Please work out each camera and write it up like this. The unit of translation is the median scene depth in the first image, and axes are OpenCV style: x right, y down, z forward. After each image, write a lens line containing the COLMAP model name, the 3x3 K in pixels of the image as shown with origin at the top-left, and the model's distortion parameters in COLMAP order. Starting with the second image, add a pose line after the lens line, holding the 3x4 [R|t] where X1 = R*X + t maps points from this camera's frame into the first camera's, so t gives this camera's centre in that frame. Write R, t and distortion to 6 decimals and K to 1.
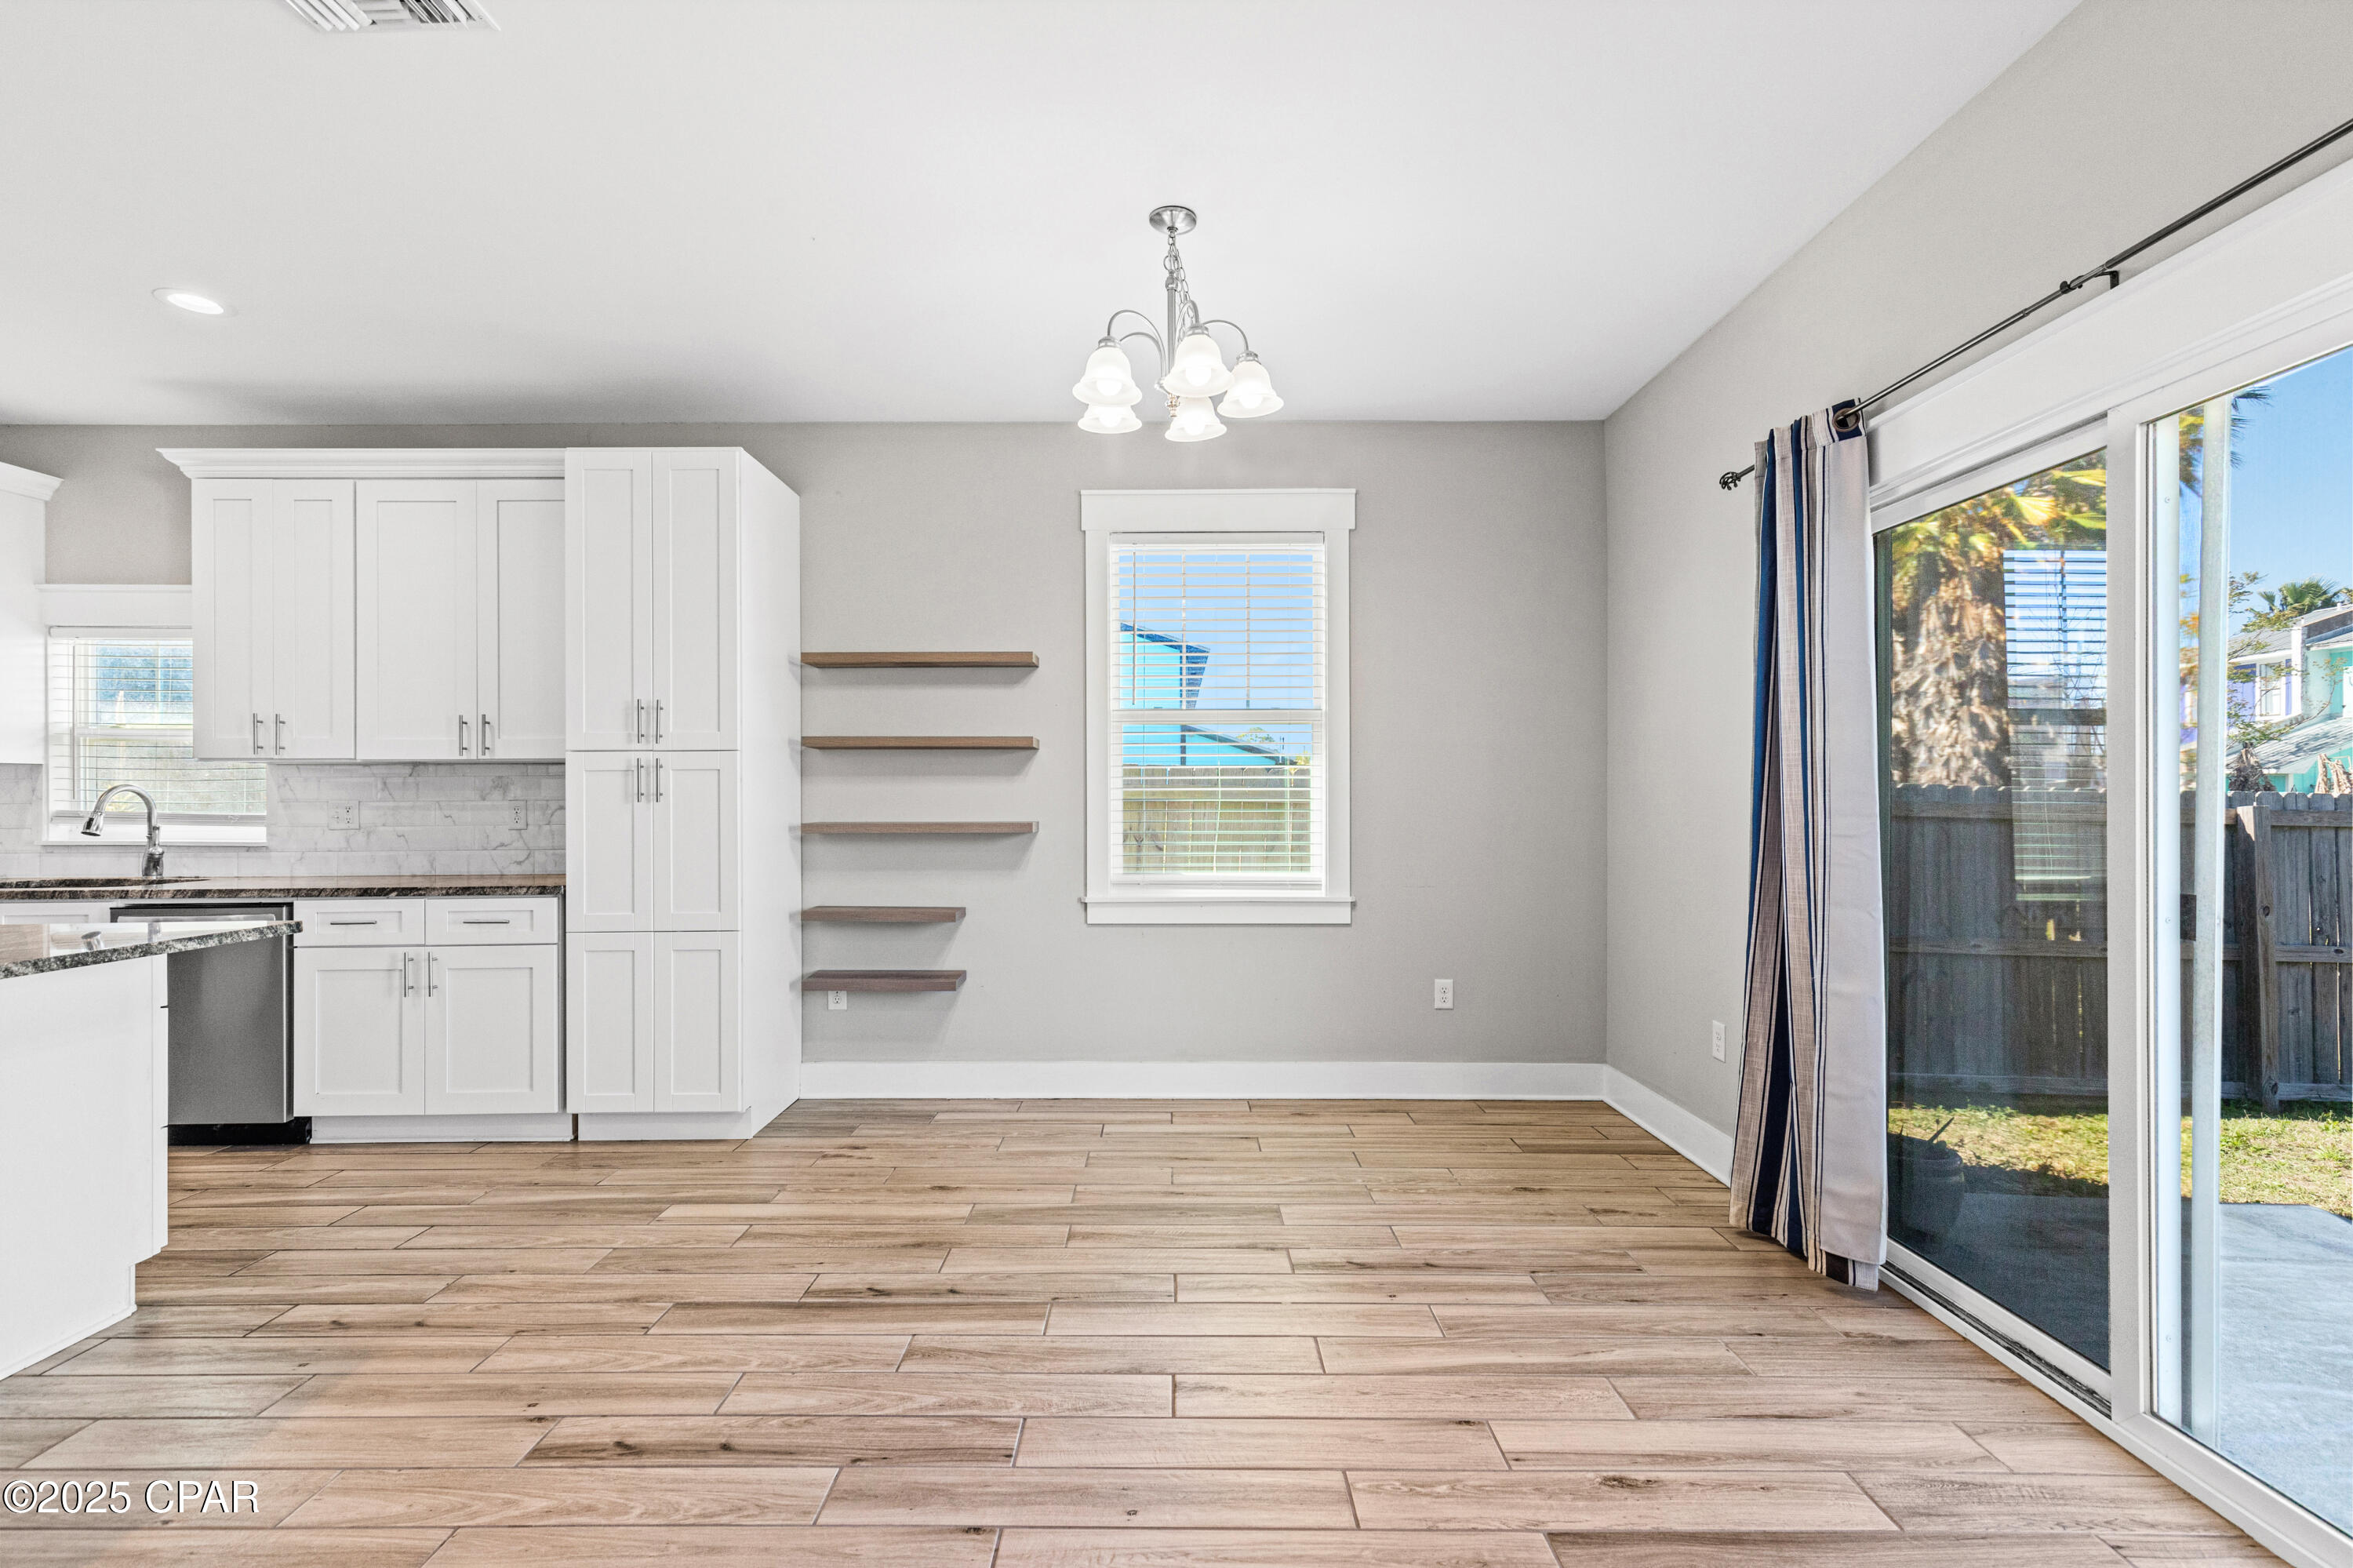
lens RADIAL K [[1051.9, 0, 1168.3], [0, 1051.9, 791.2], [0, 0, 1]] dist [0.004192, -0.000065]
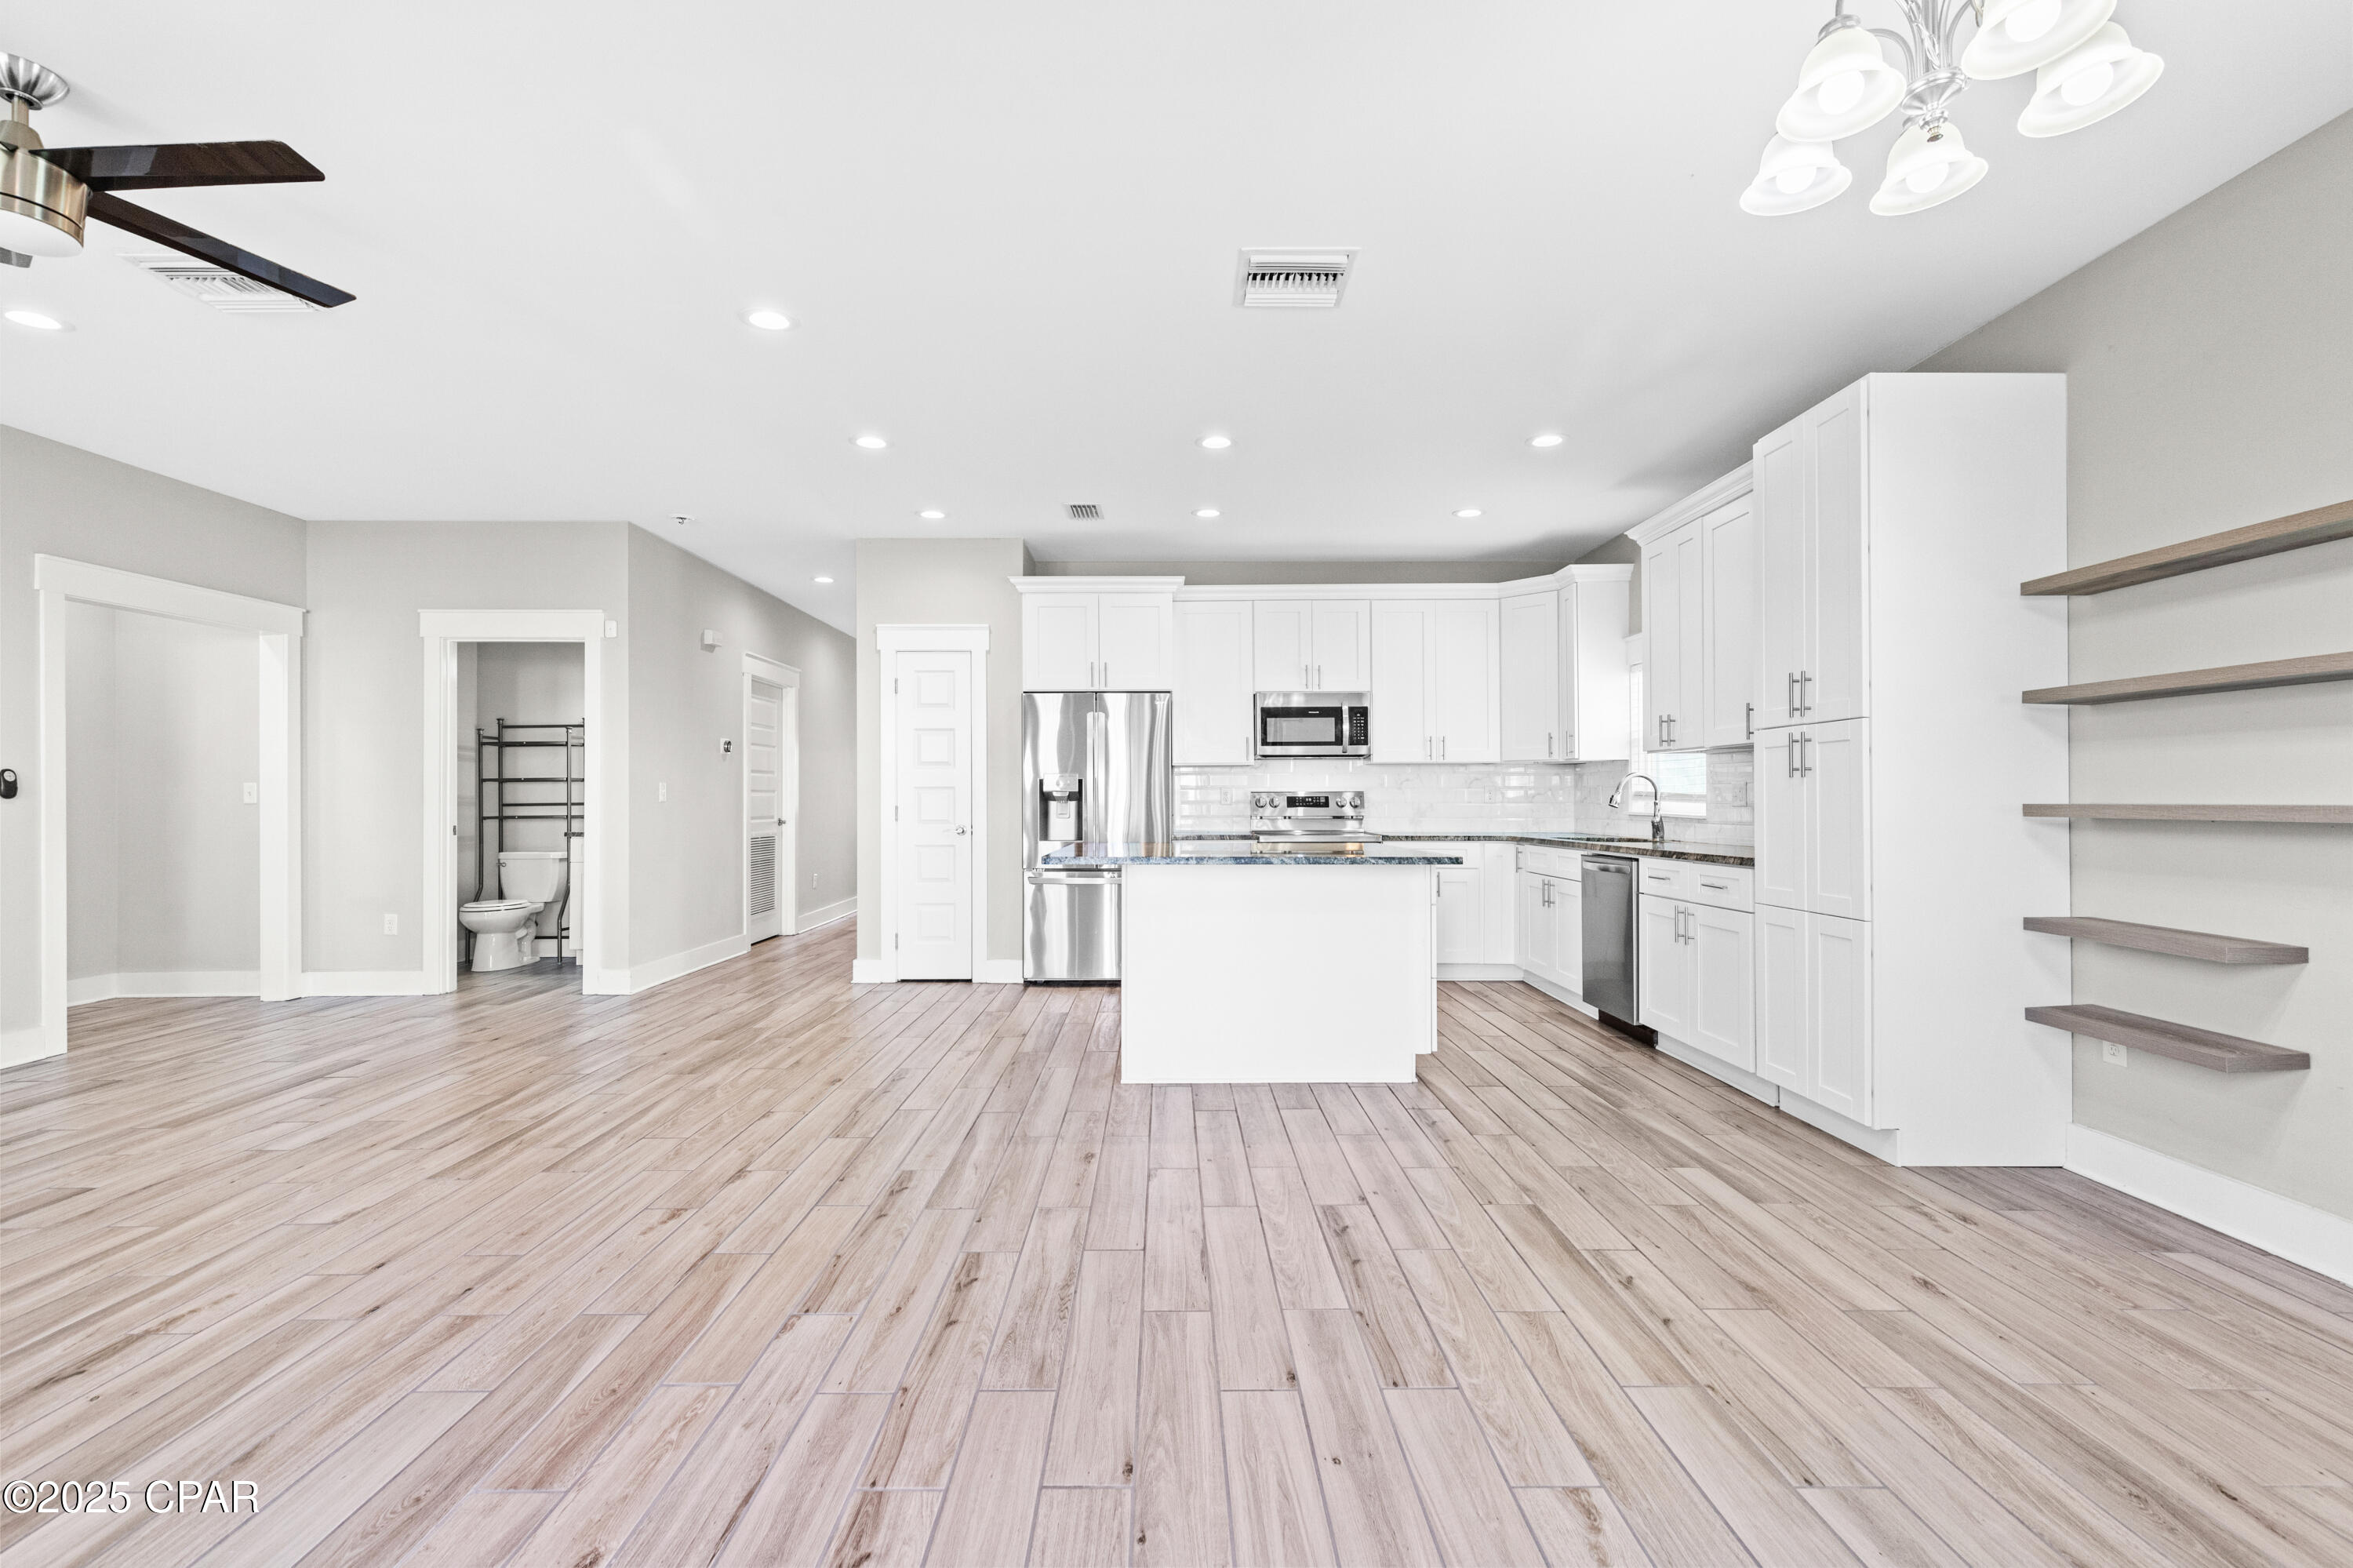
lens RADIAL K [[1056.1, 0, 1171.8], [0, 1056.1, 787.4], [0, 0, 1]] dist [0.003462, 0.000188]
pose [[0.014246, -0.006447, -0.999878, 0.461014], [0.002409, 0.999977, -0.006413, 0.023820], [0.999896, -0.002317, 0.014261, 0.394302]]
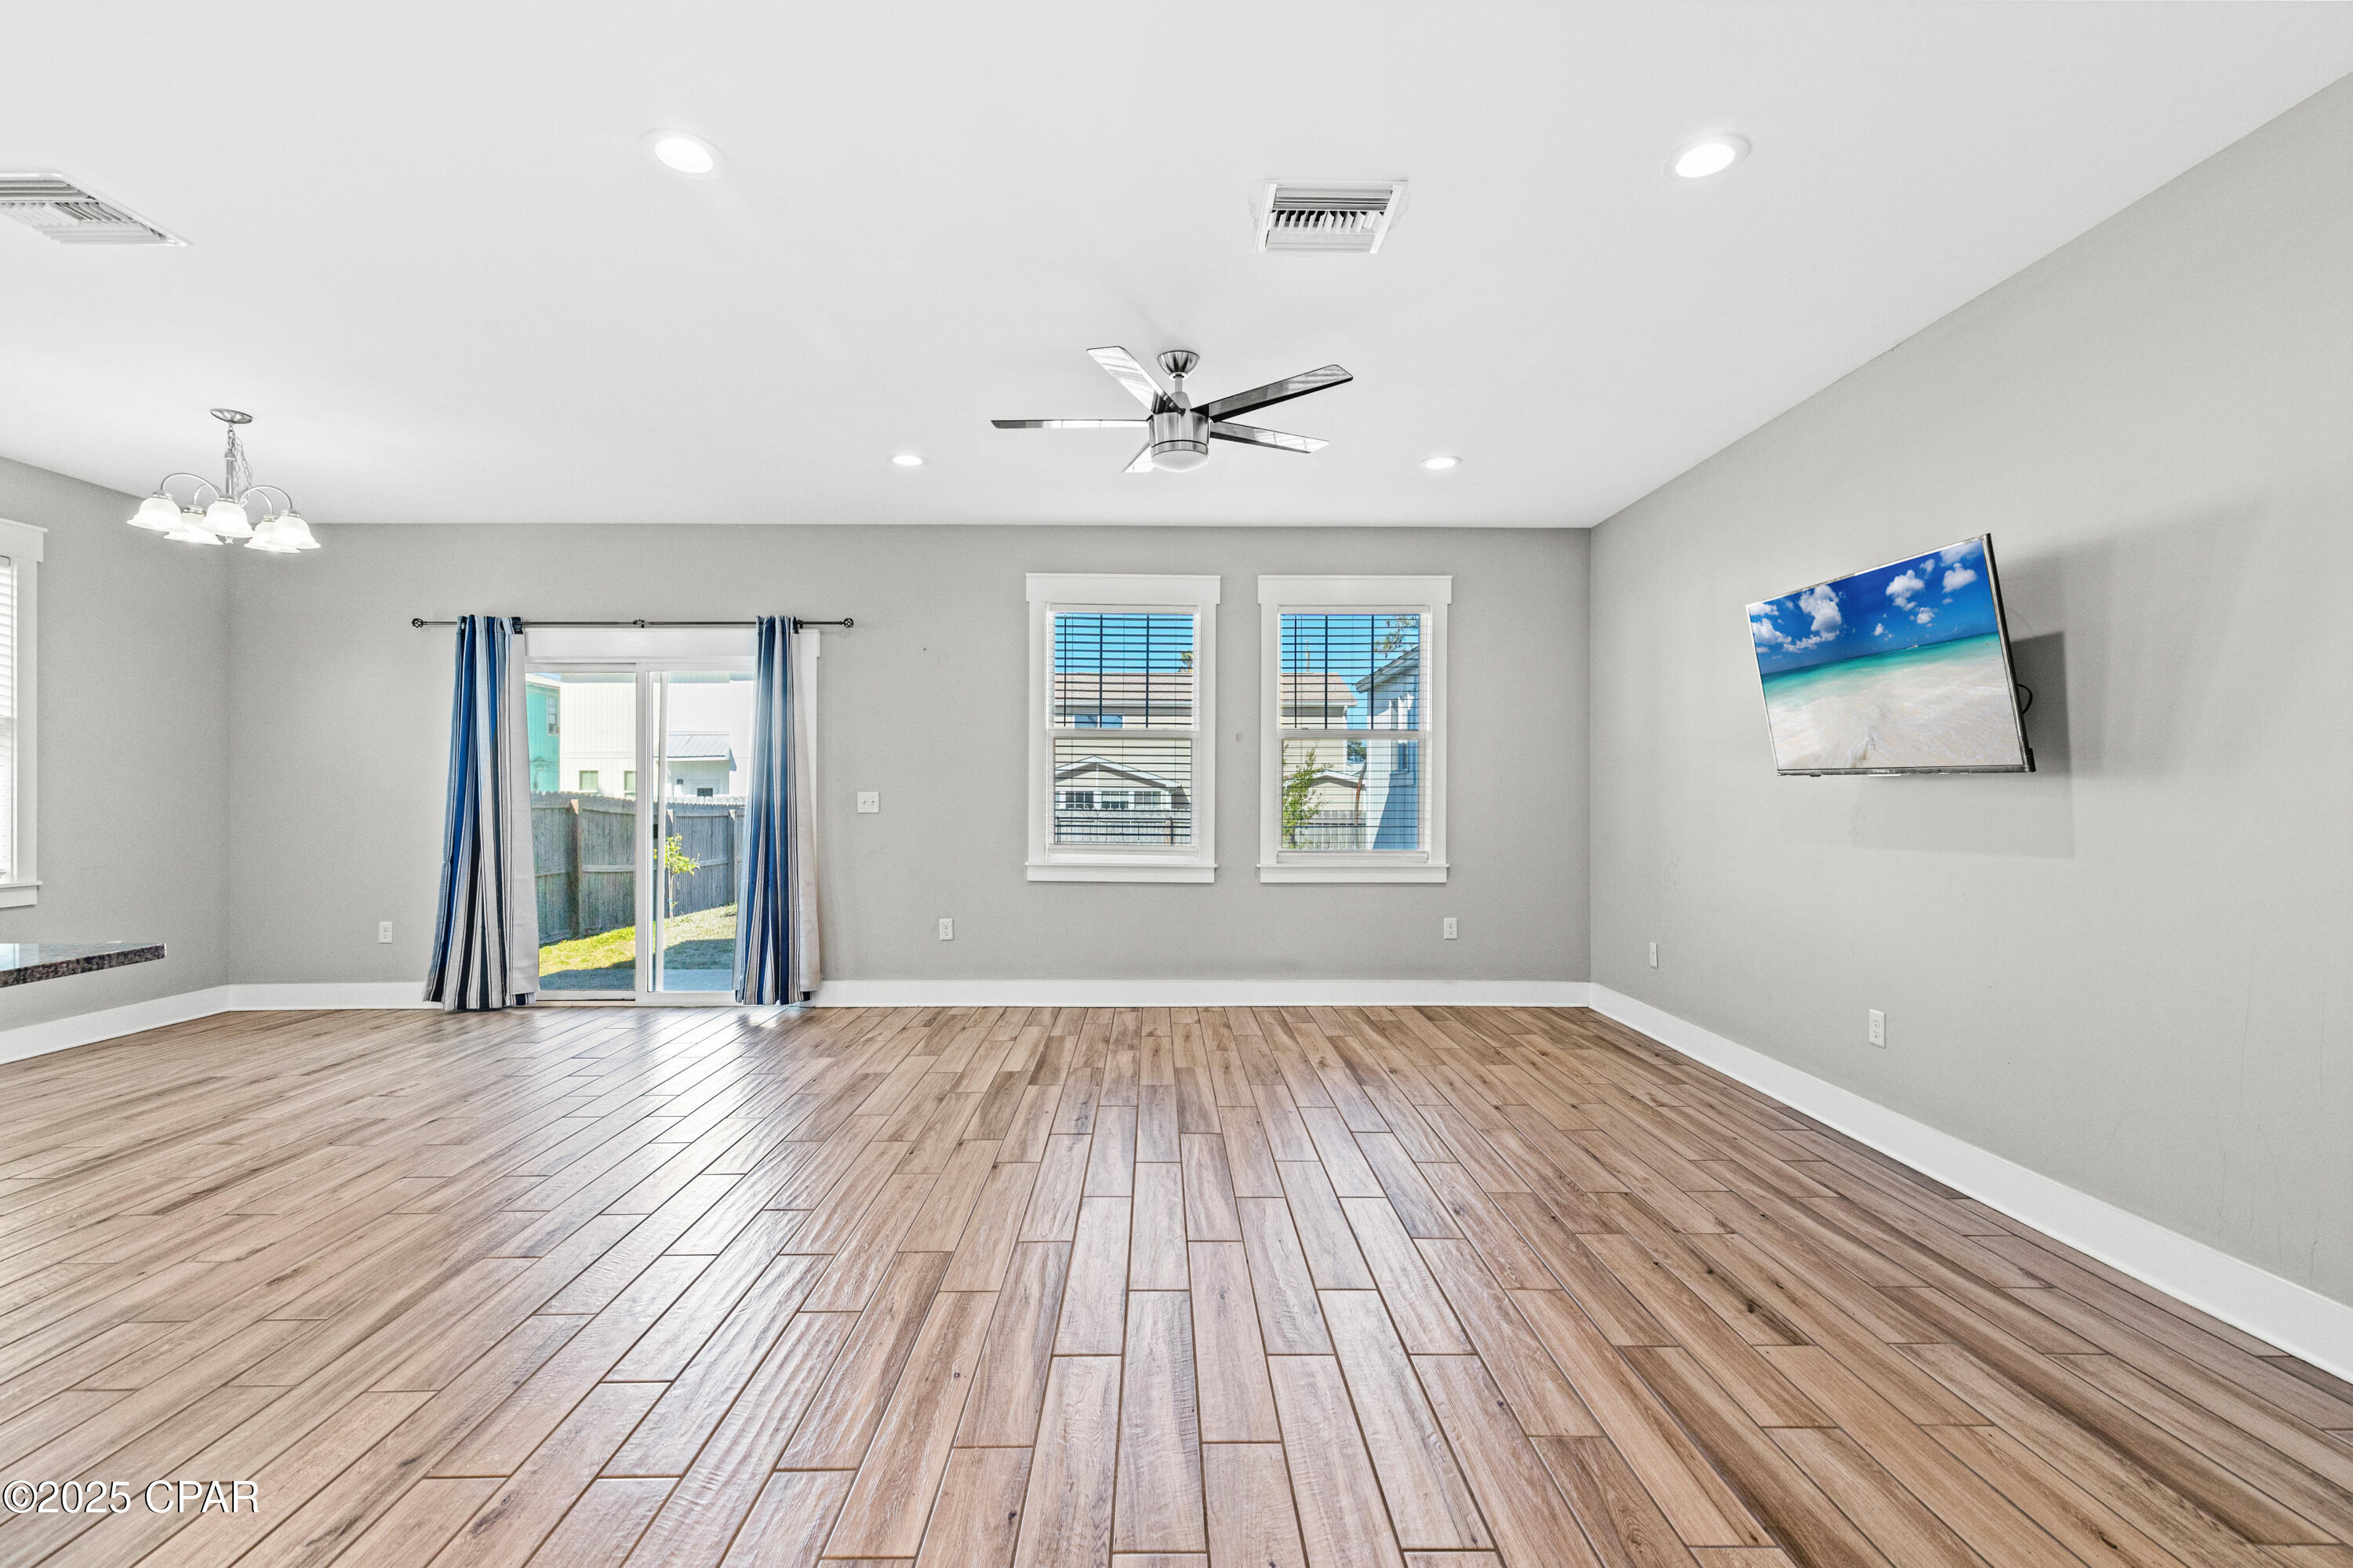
lens RADIAL K [[1051.9, 0, 1168.3], [0, 1051.9, 791.2], [0, 0, 1]] dist [0.004192, -0.000065]
pose [[-0.023592, 0.003149, 0.999717, -1.135338], [-0.000845, 0.999995, -0.003170, 0.005188], [-0.999721, -0.000920, -0.023590, -0.232070]]
